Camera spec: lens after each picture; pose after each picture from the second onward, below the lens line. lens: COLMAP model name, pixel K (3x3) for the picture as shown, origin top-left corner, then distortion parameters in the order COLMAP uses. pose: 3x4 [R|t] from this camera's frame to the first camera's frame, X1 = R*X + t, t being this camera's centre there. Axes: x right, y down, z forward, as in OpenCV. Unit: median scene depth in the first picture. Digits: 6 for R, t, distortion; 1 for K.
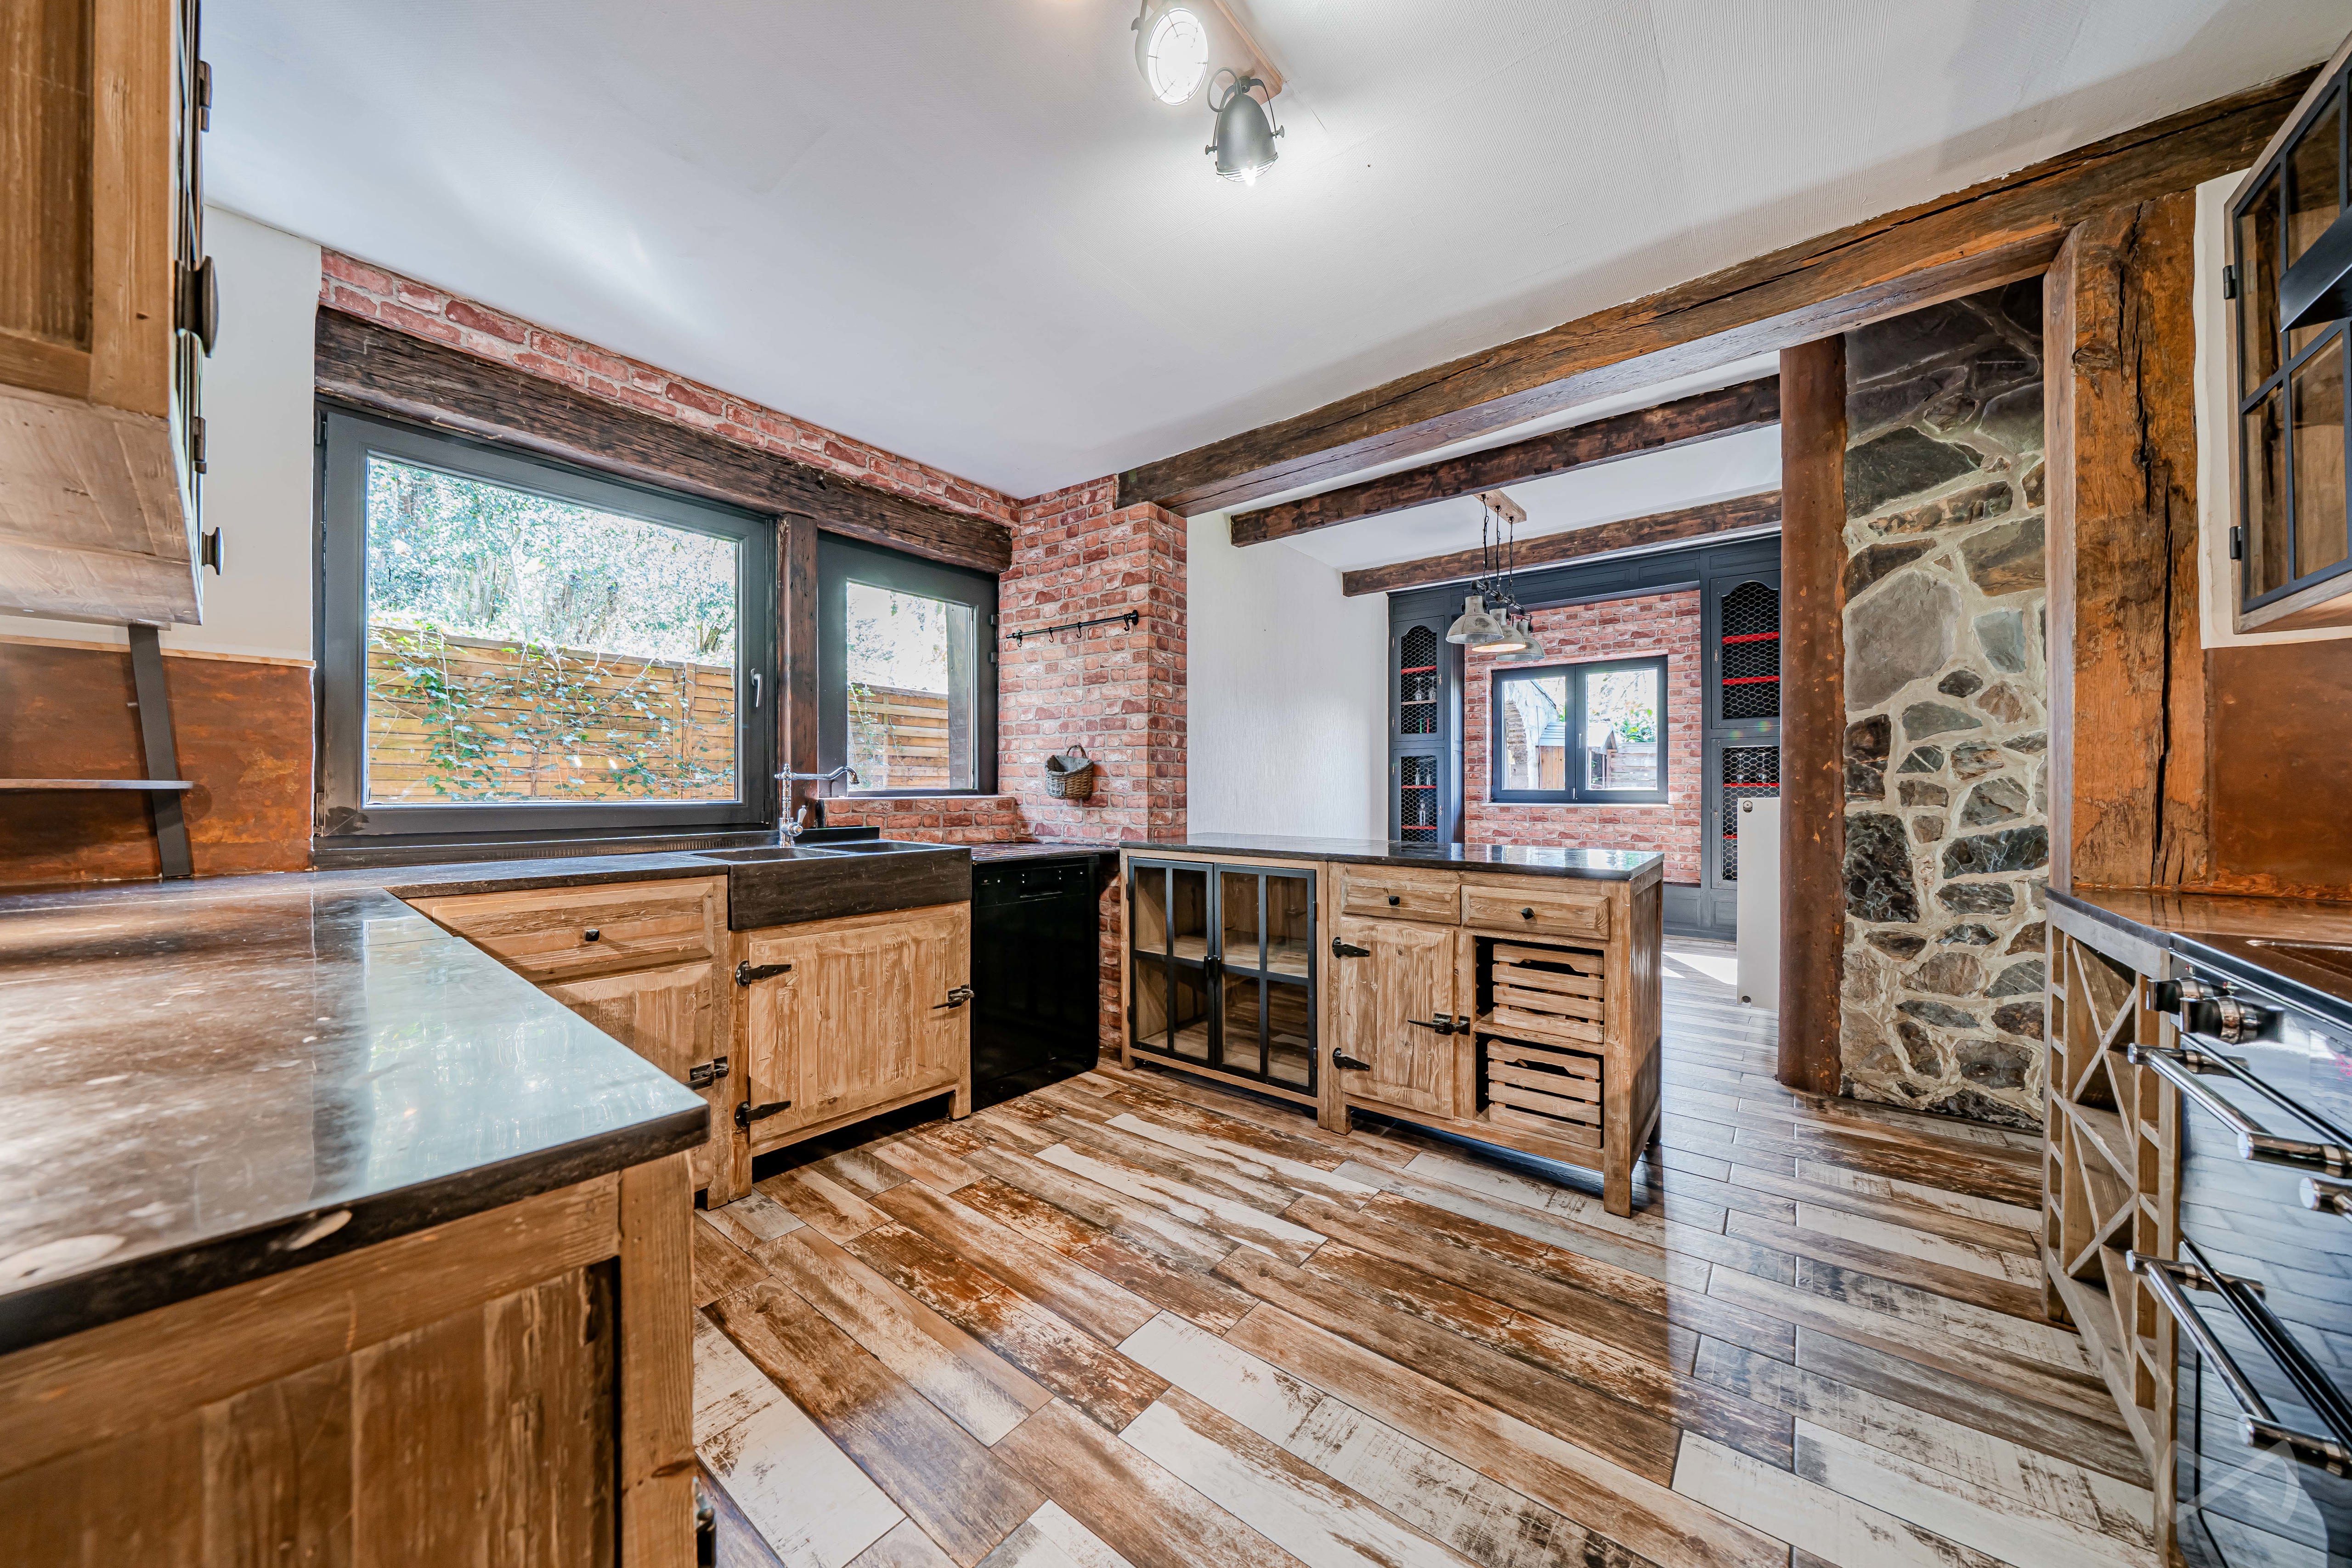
lens RADIAL K [[792.4, 0, 1173.6], [0, 792.4, 788.2], [0, 0, 1]] dist [-0.001960, -0.000108]
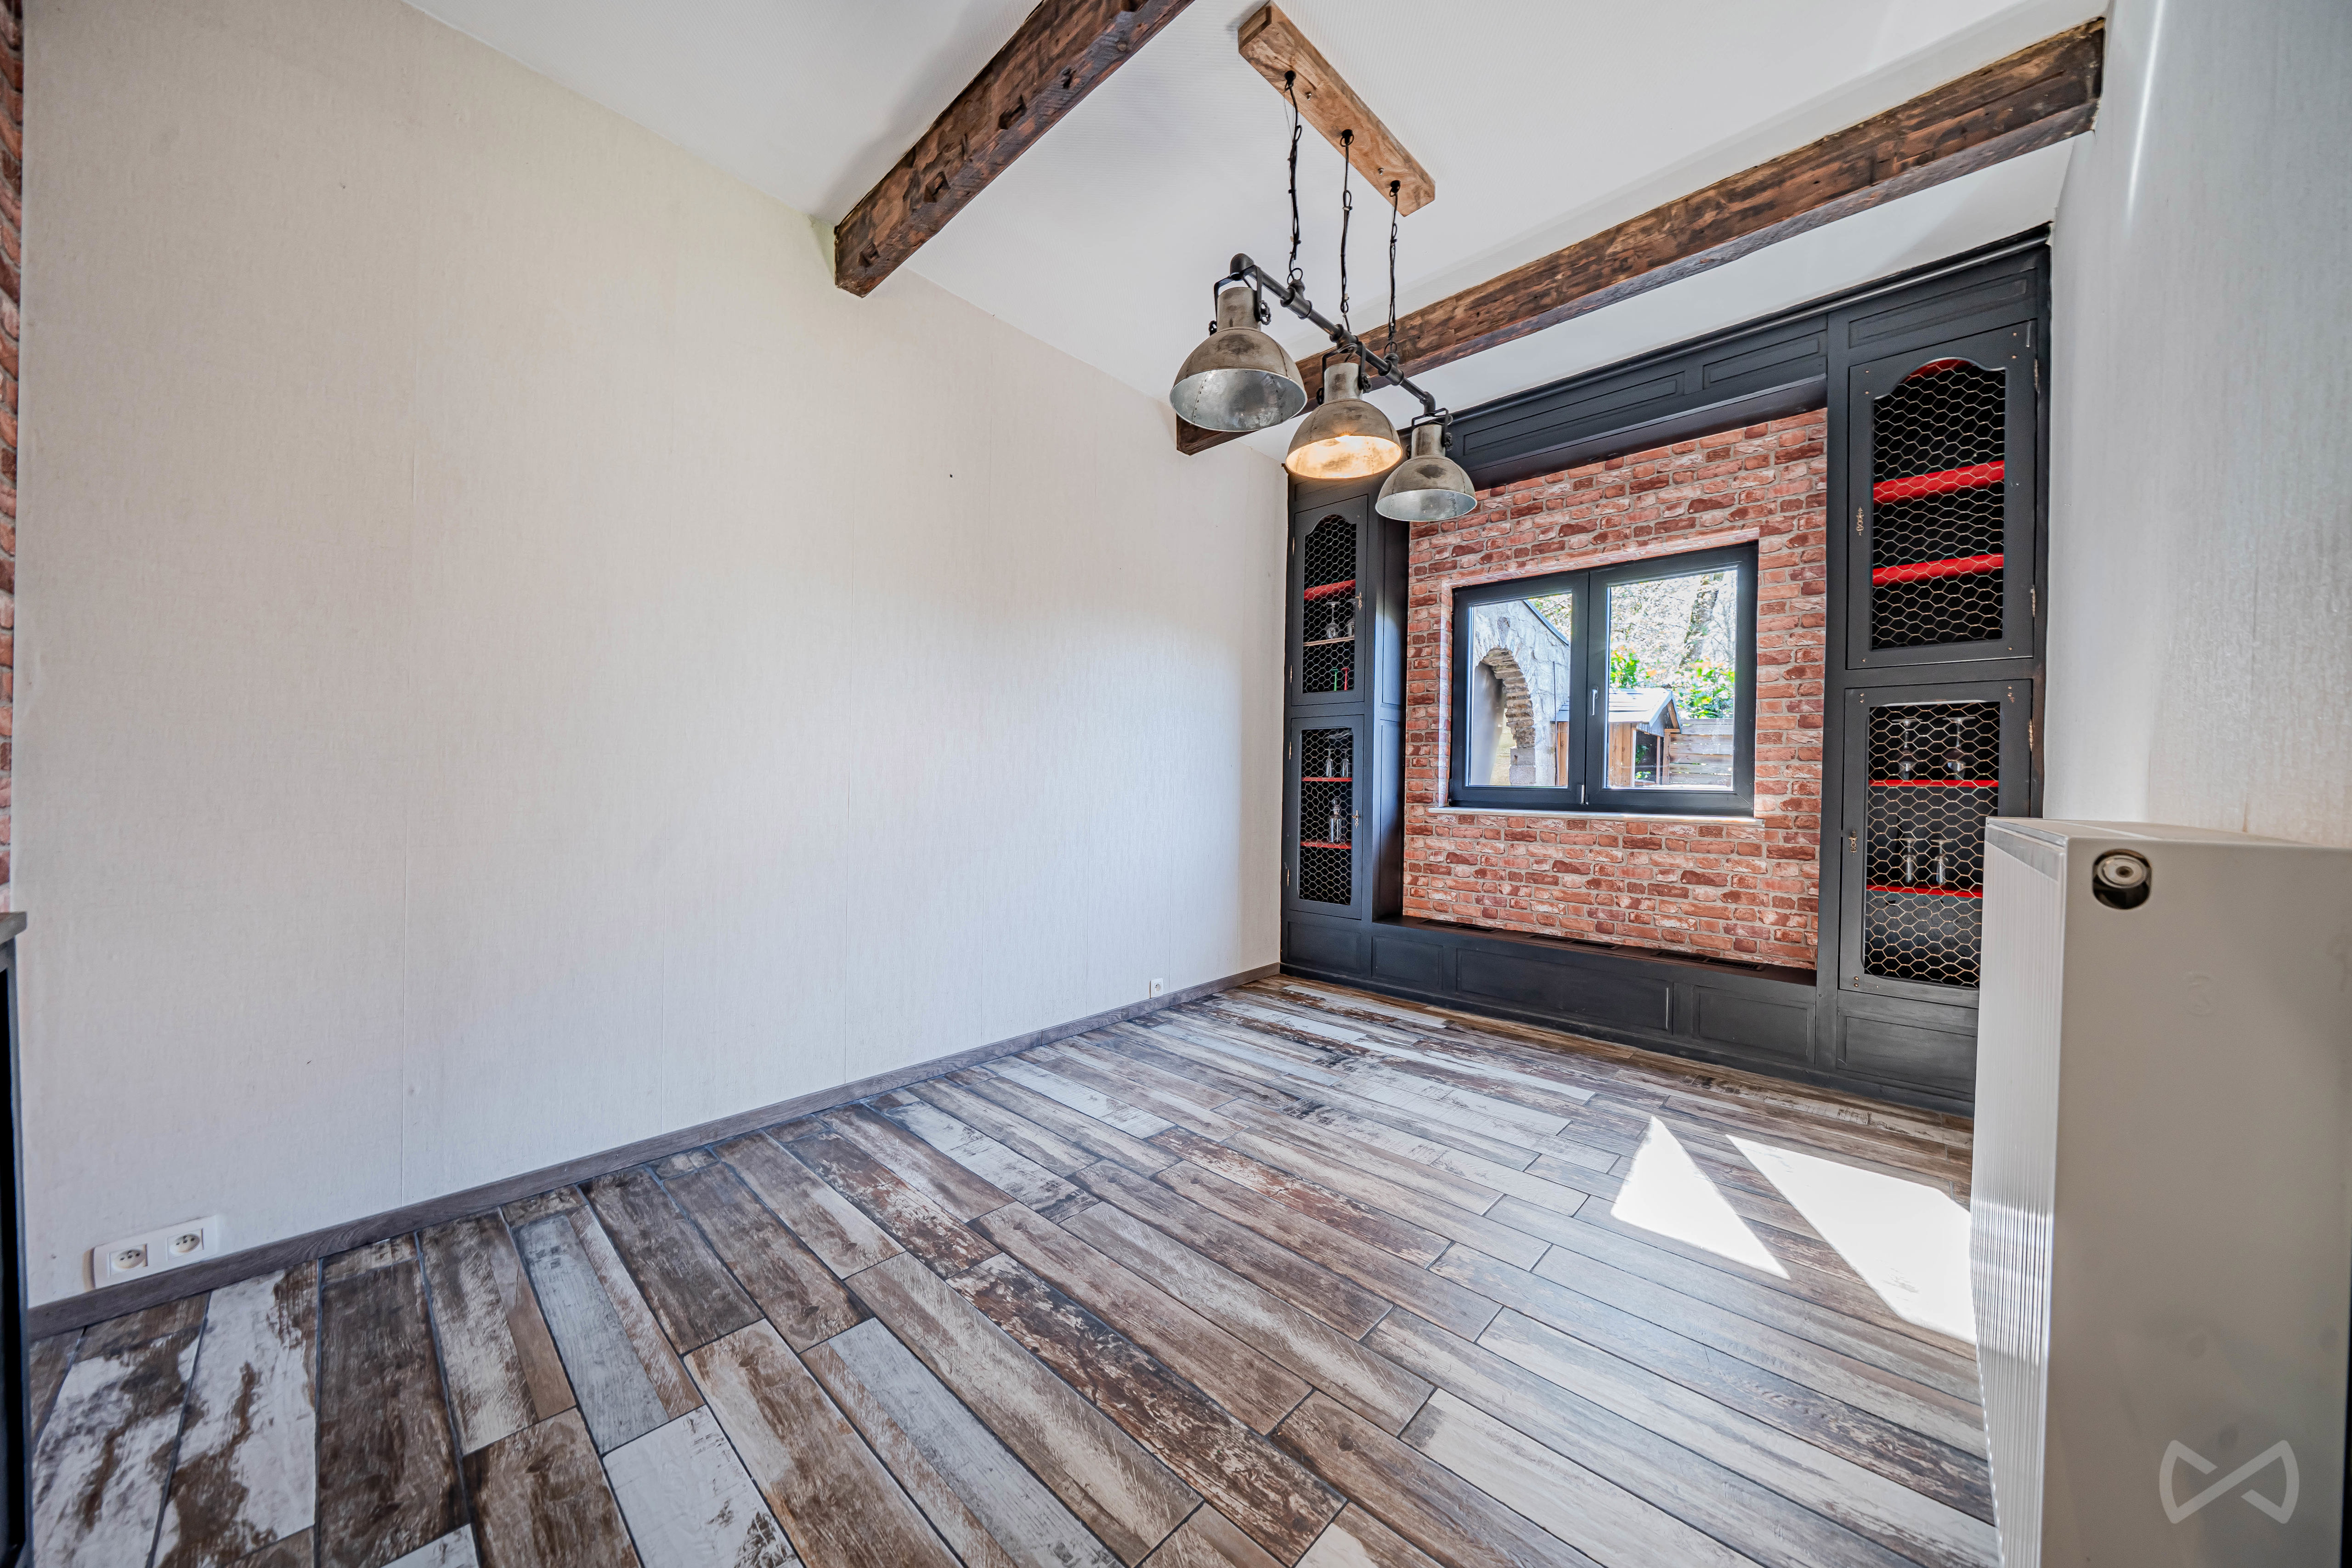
lens RADIAL K [[792.4, 0, 1174.5], [0, 792.4, 785.2], [0, 0, 1]] dist [-0.001960, -0.000108]
pose [[0.996330, 0.015836, -0.084115, 0.260315], [-0.015359, 0.999862, 0.006322, 0.000843], [0.084204, -0.005007, 0.996436, 0.404716]]
